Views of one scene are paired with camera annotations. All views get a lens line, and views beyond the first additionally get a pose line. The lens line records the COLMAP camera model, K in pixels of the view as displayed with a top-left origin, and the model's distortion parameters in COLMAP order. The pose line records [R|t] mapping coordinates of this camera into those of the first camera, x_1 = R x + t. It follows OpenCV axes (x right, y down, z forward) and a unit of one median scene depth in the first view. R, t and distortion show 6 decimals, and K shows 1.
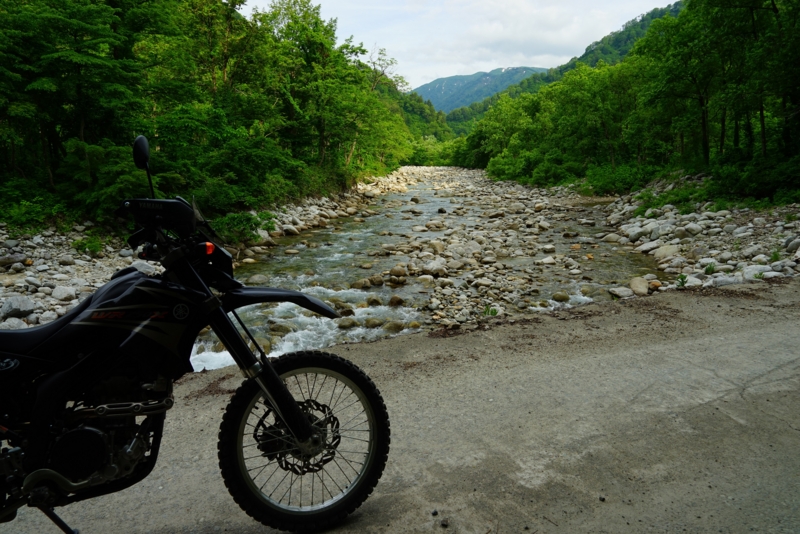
lens RADIAL K [[542.6, 0, 398.0], [0, 542.6, 269.1], [0, 0, 1]] dist [-0.000098, 0.006757]
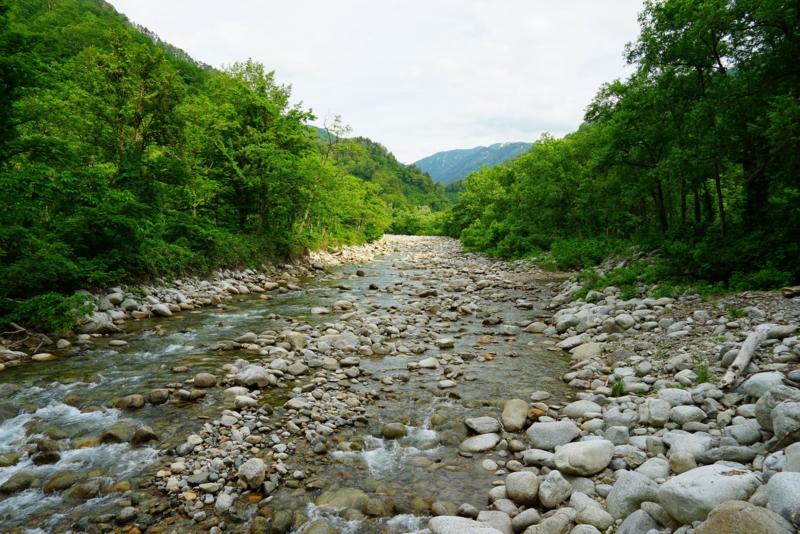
lens RADIAL K [[542.6, 0, 401.5], [0, 542.6, 264.7], [0, 0, 1]] dist [-0.000098, 0.006757]
pose [[0.999911, 0.013208, 0.002060, 0.129707], [-0.012820, 0.991126, -0.132305, -0.028040], [-0.003790, 0.132266, 0.991207, 0.124828]]
